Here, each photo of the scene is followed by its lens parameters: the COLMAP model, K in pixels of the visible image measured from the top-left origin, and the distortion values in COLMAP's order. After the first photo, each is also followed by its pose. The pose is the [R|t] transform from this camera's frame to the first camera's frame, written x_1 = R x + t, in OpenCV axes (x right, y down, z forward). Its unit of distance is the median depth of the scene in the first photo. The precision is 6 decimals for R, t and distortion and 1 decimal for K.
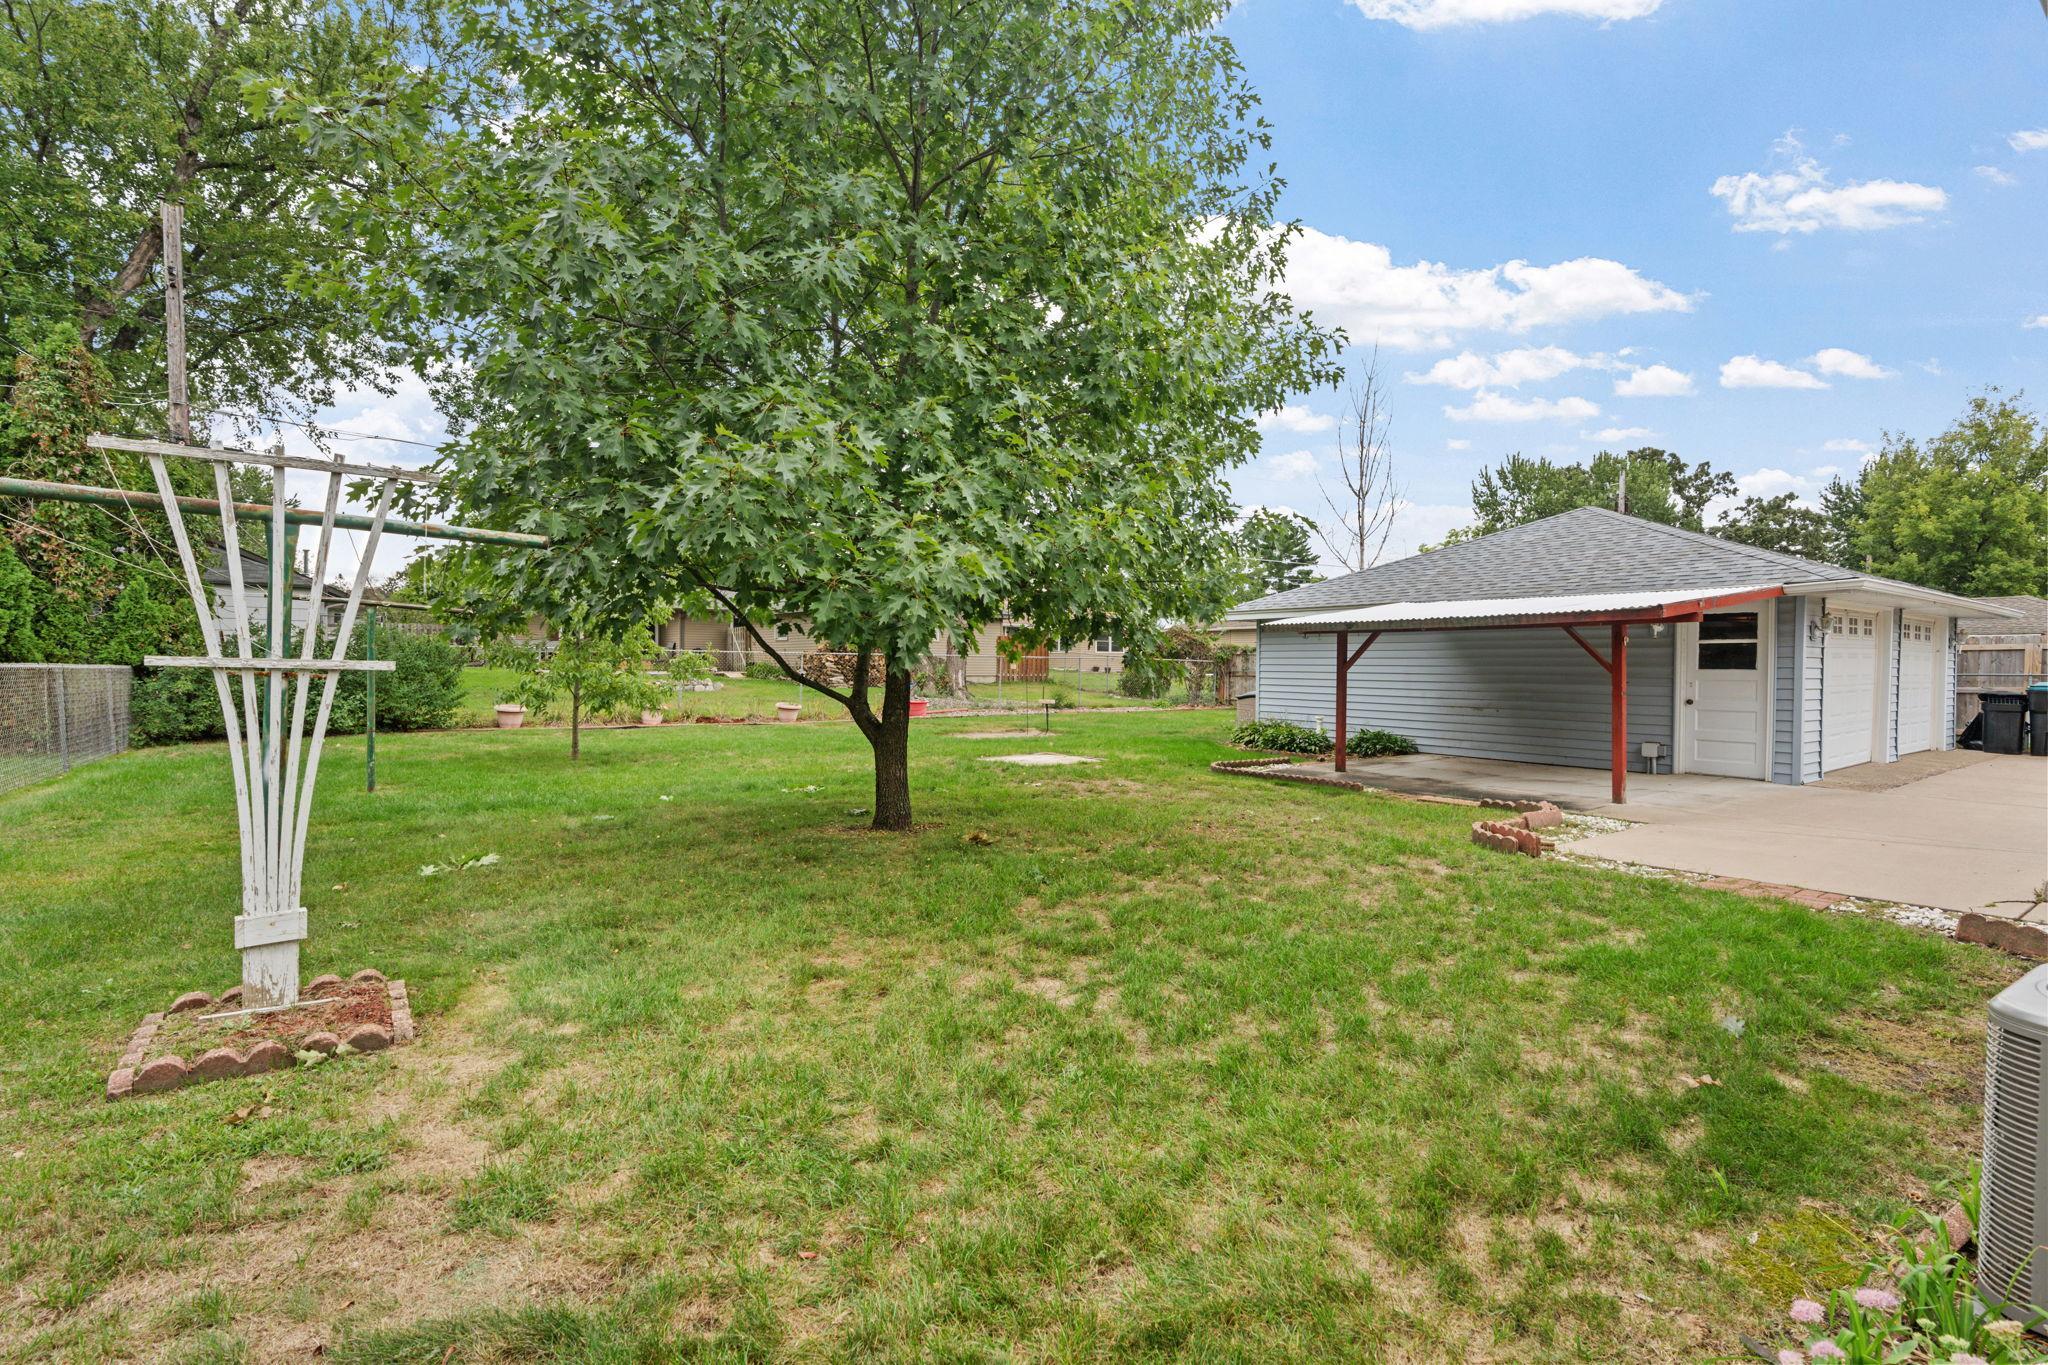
lens RADIAL K [[919.5, 0, 1027.0], [0, 919.5, 663.9], [0, 0, 1]] dist [-0.002492, 0.000073]
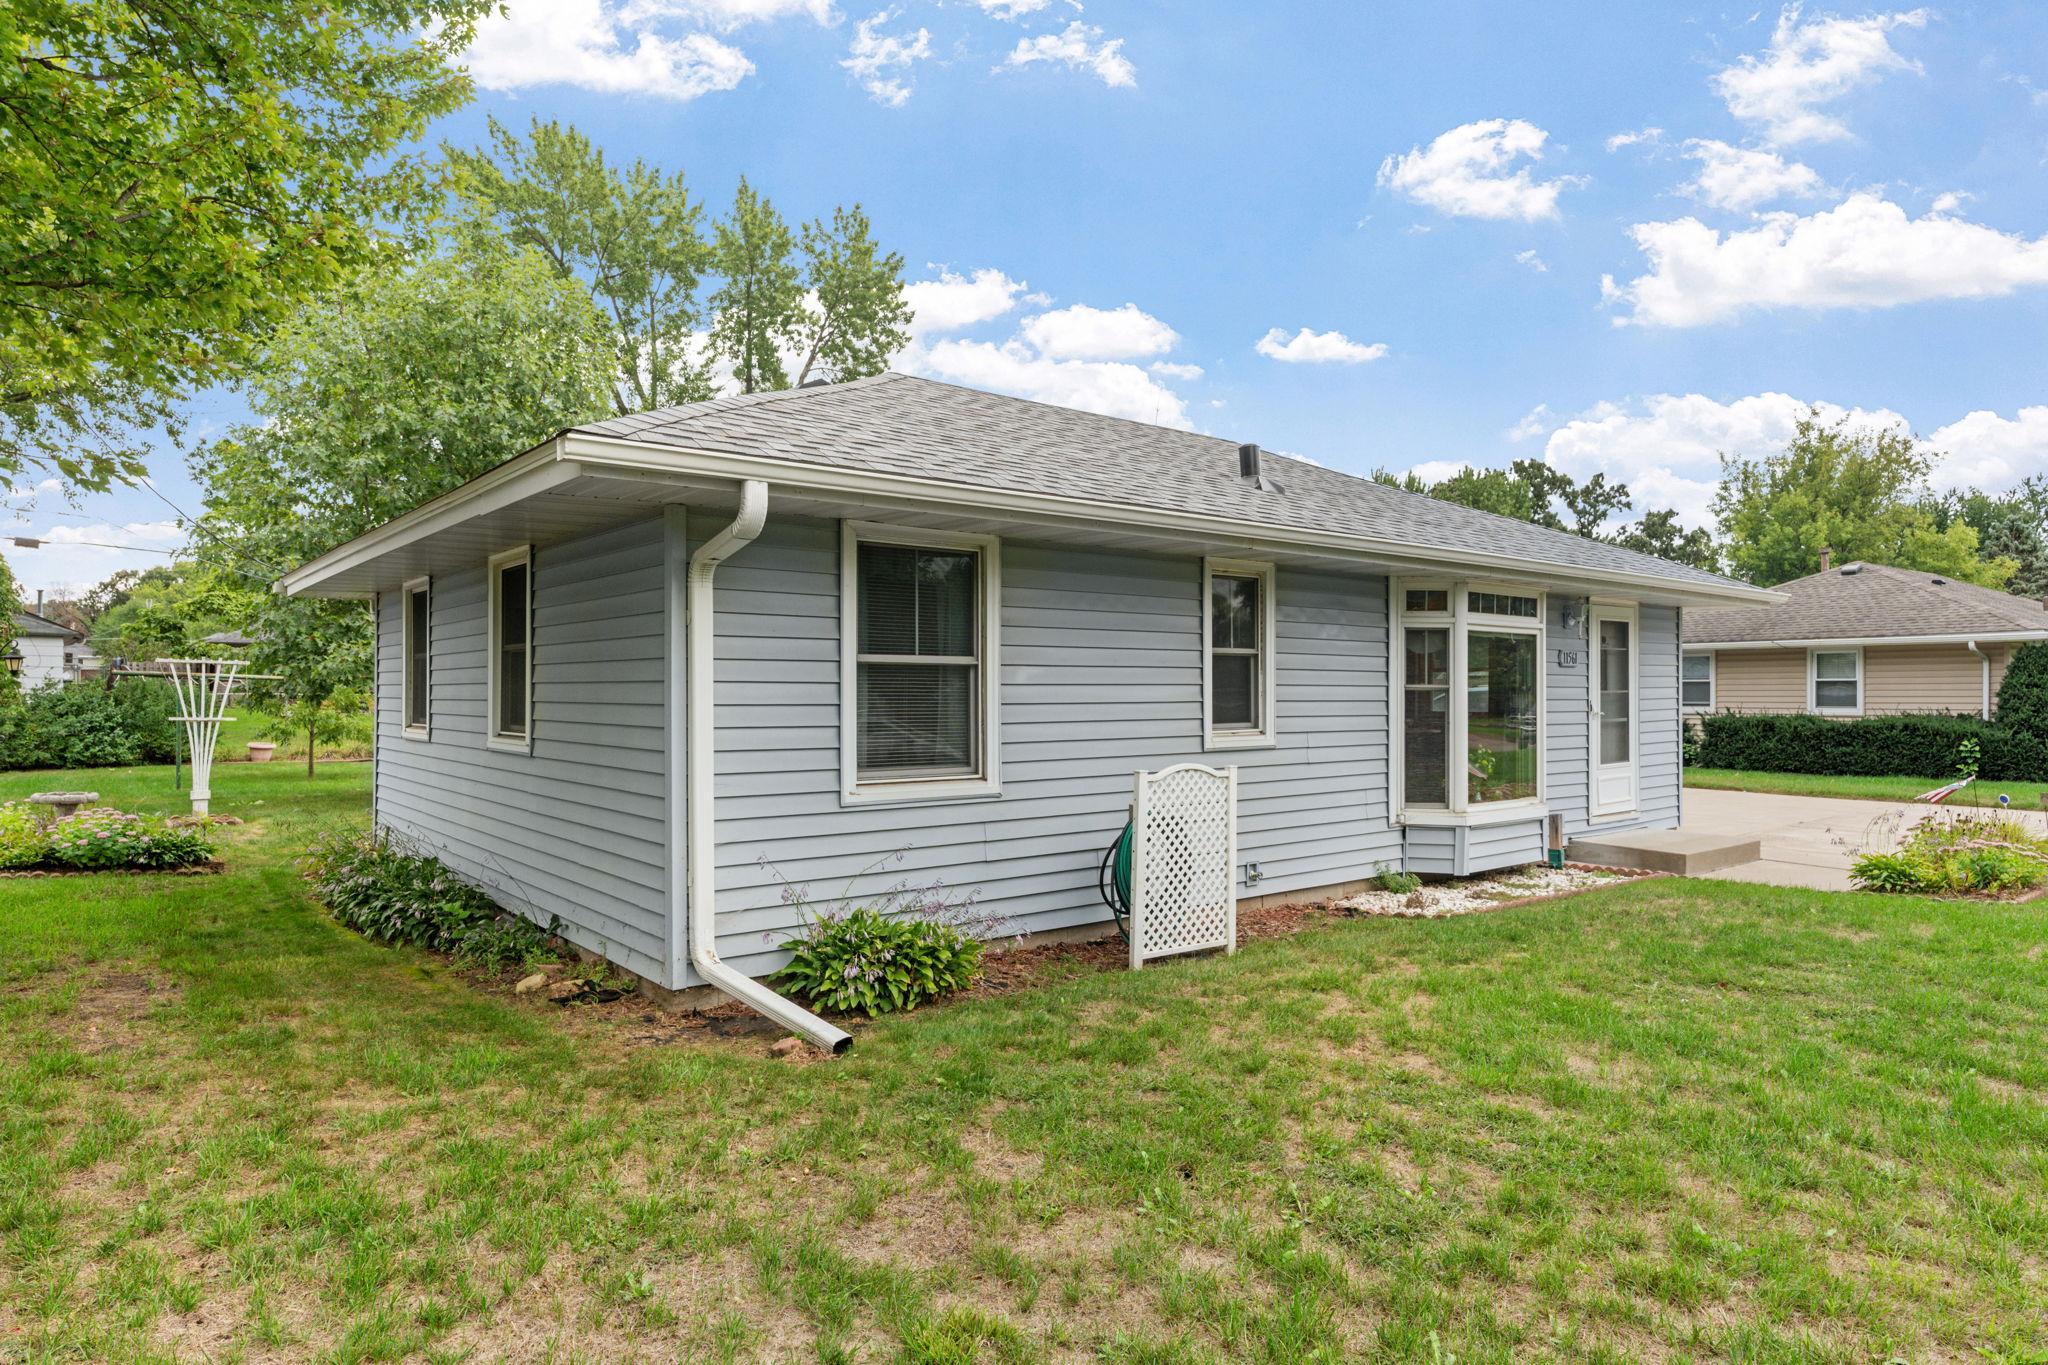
lens RADIAL K [[1191.7, 0, 1024.0], [0, 1191.7, 682.5], [0, 0, 1]] dist [-0.005782, -0.001138]
pose [[0.997881, -0.006985, 0.064691, 0.452466], [0.007604, 0.999928, -0.009335, -0.016085], [-0.064621, 0.009807, 0.997862, -0.835980]]
